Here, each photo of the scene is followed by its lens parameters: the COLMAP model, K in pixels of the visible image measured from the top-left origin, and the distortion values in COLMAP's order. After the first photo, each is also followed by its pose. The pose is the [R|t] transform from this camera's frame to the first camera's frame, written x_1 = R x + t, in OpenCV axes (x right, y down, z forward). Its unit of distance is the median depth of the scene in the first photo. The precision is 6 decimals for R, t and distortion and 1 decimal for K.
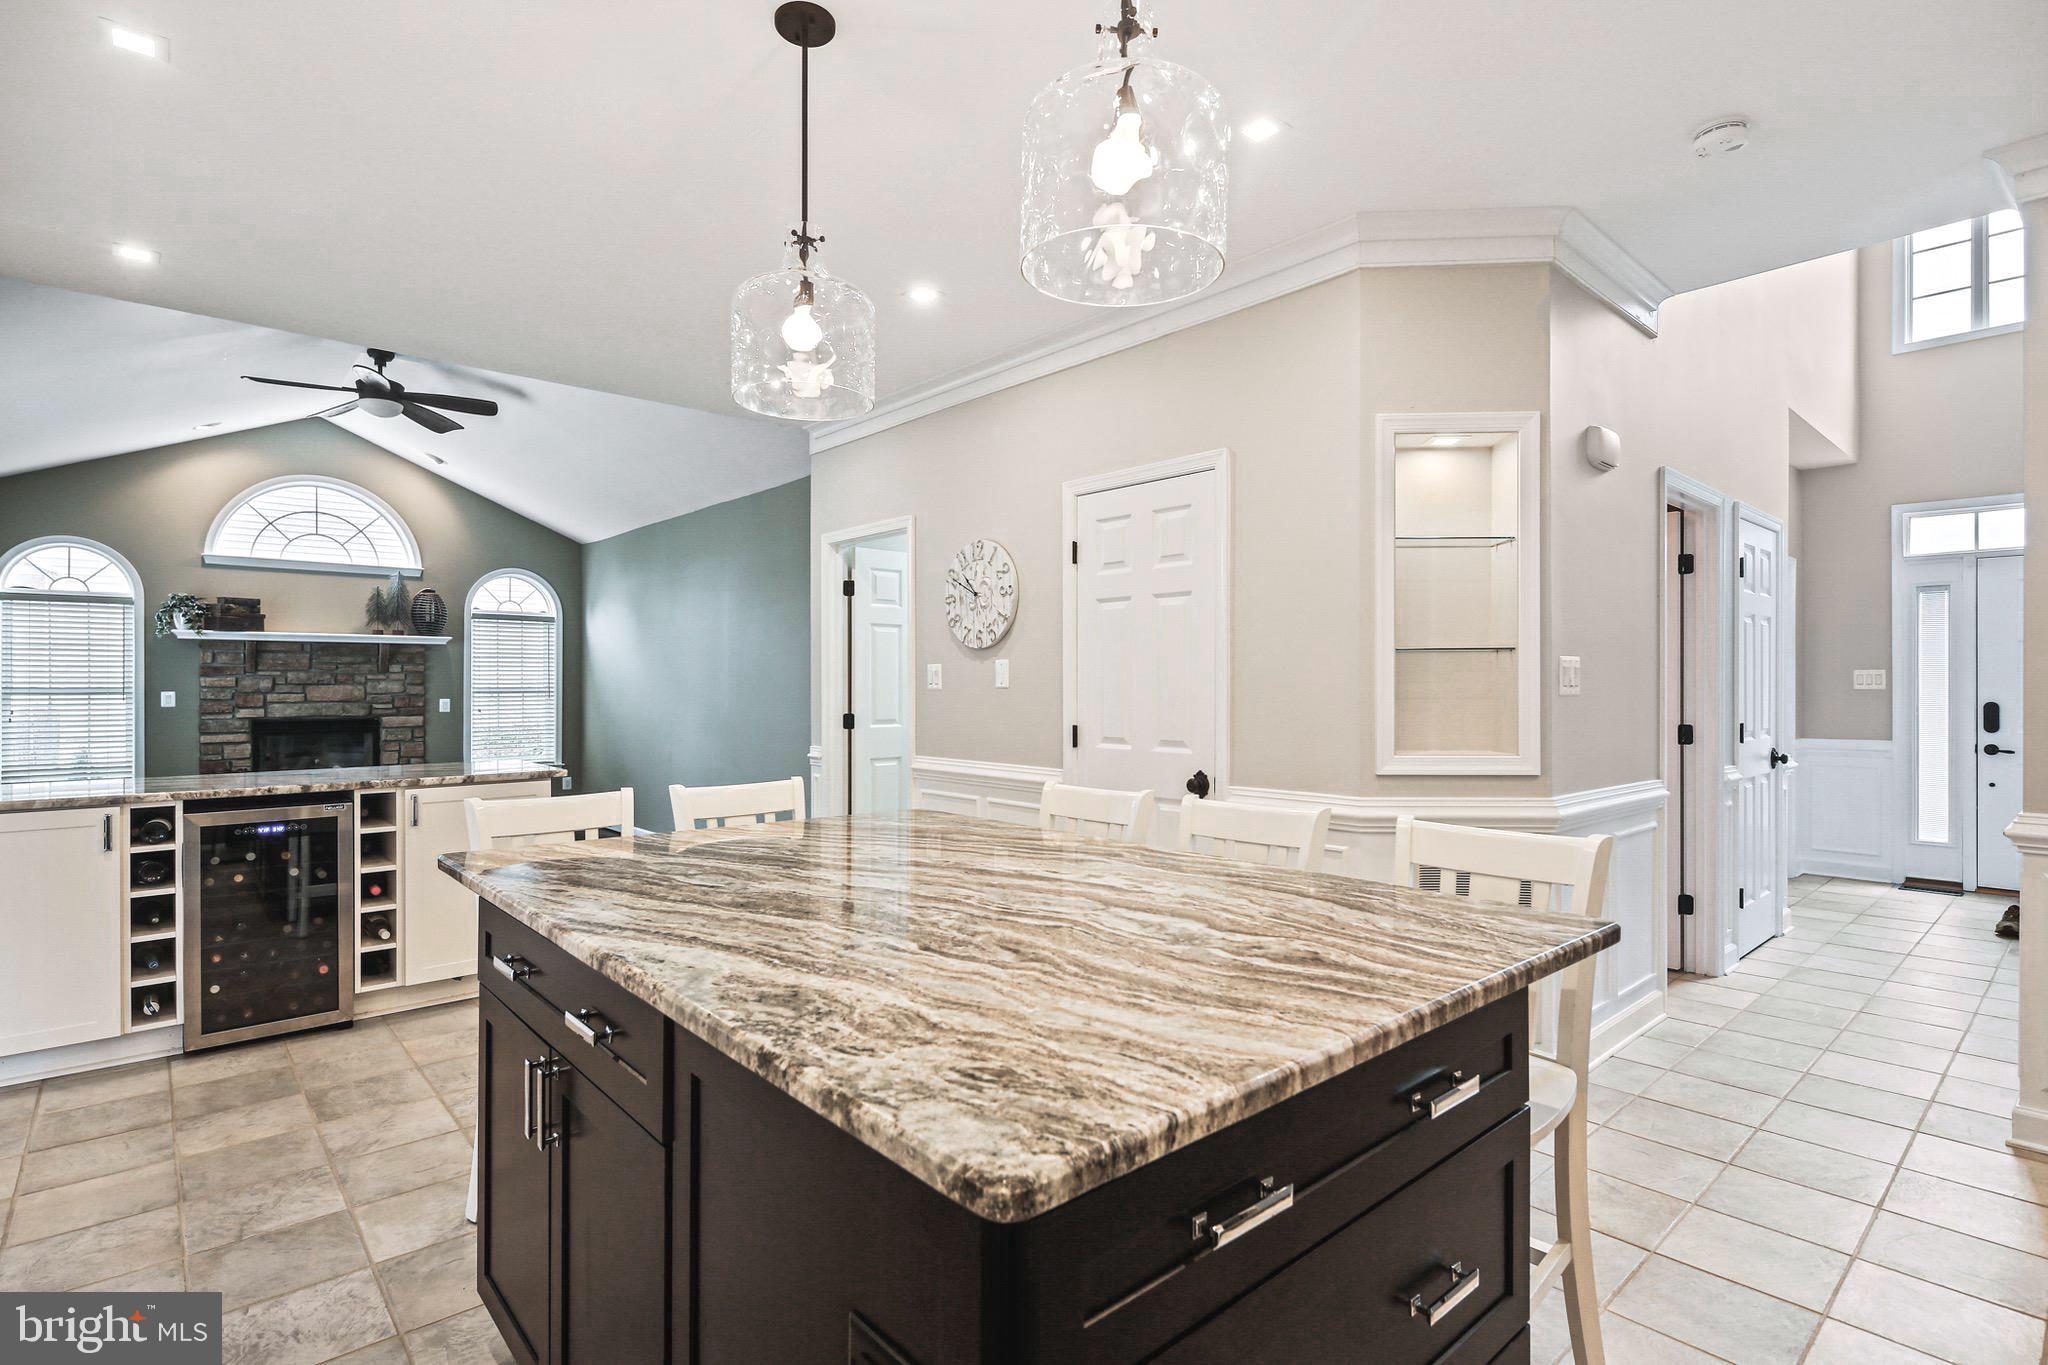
lens RADIAL K [[994.1, 0, 1021.7], [0, 994.1, 687.7], [0, 0, 1]] dist [0.004050, -0.003878]
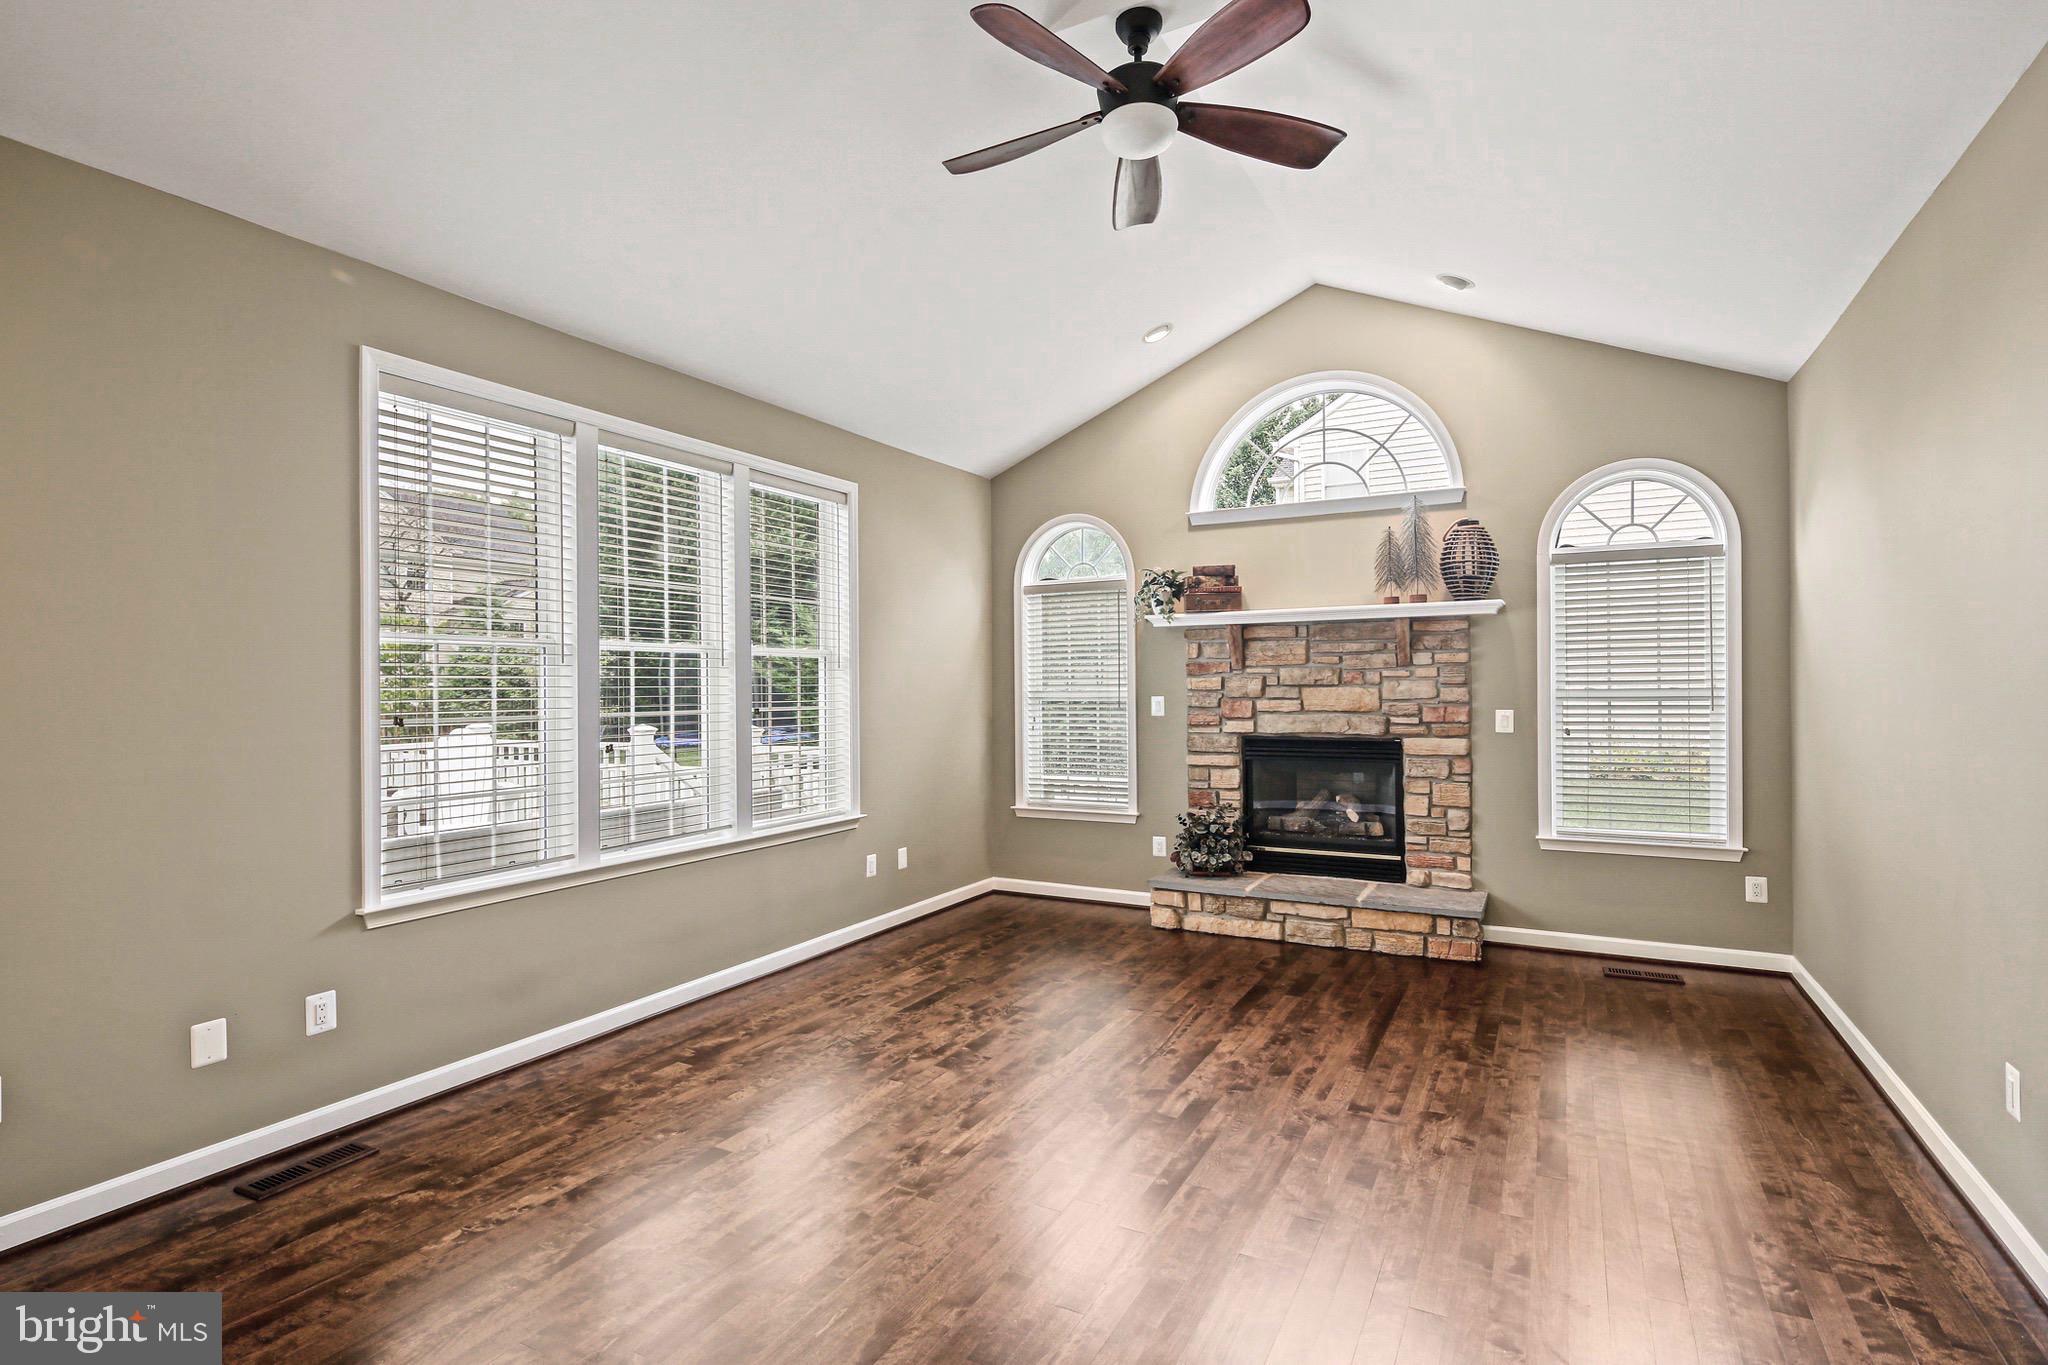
lens RADIAL K [[994.1, 0, 1029.6], [0, 994.1, 685.9], [0, 0, 1]] dist [0.004050, -0.003878]
pose [[0.347860, -0.003314, -0.937541, -0.153761], [0.005294, 0.999985, -0.001570, -0.003294], [0.937532, -0.004417, 0.347872, 0.595632]]
